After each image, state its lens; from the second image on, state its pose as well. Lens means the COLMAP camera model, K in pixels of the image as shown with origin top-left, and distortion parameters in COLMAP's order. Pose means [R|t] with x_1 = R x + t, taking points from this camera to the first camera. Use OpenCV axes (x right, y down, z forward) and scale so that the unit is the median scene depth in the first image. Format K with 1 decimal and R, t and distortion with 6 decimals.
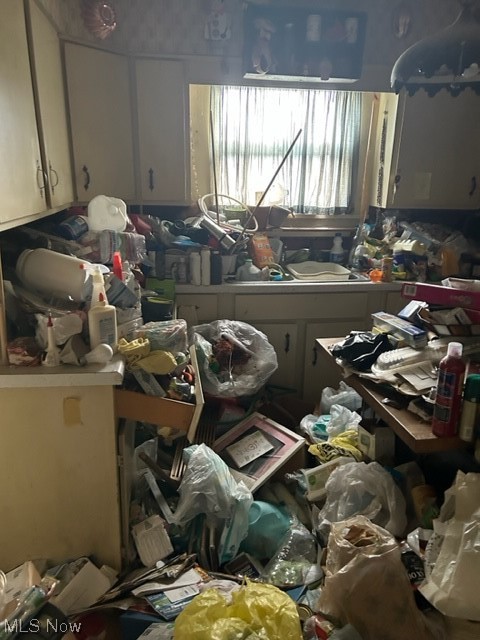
lens RADIAL K [[474.0, 0, 241.2], [0, 474.0, 322.2], [0, 0, 1]] dist [0.027103, -0.031707]
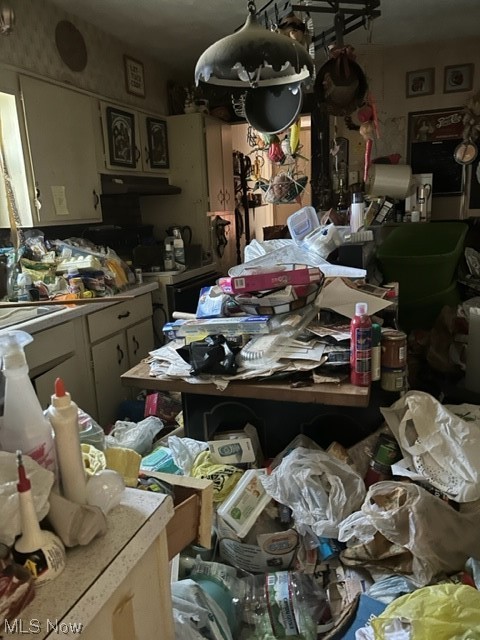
lens RADIAL K [[474.0, 0, 239.8], [0, 474.0, 316.0], [0, 0, 1]] dist [0.027103, -0.031707]
pose [[0.473112, -0.240463, 0.847551, -0.447799], [0.308021, 0.946464, 0.096585, -0.084012], [-0.825402, 0.215368, 0.521851, 0.421047]]
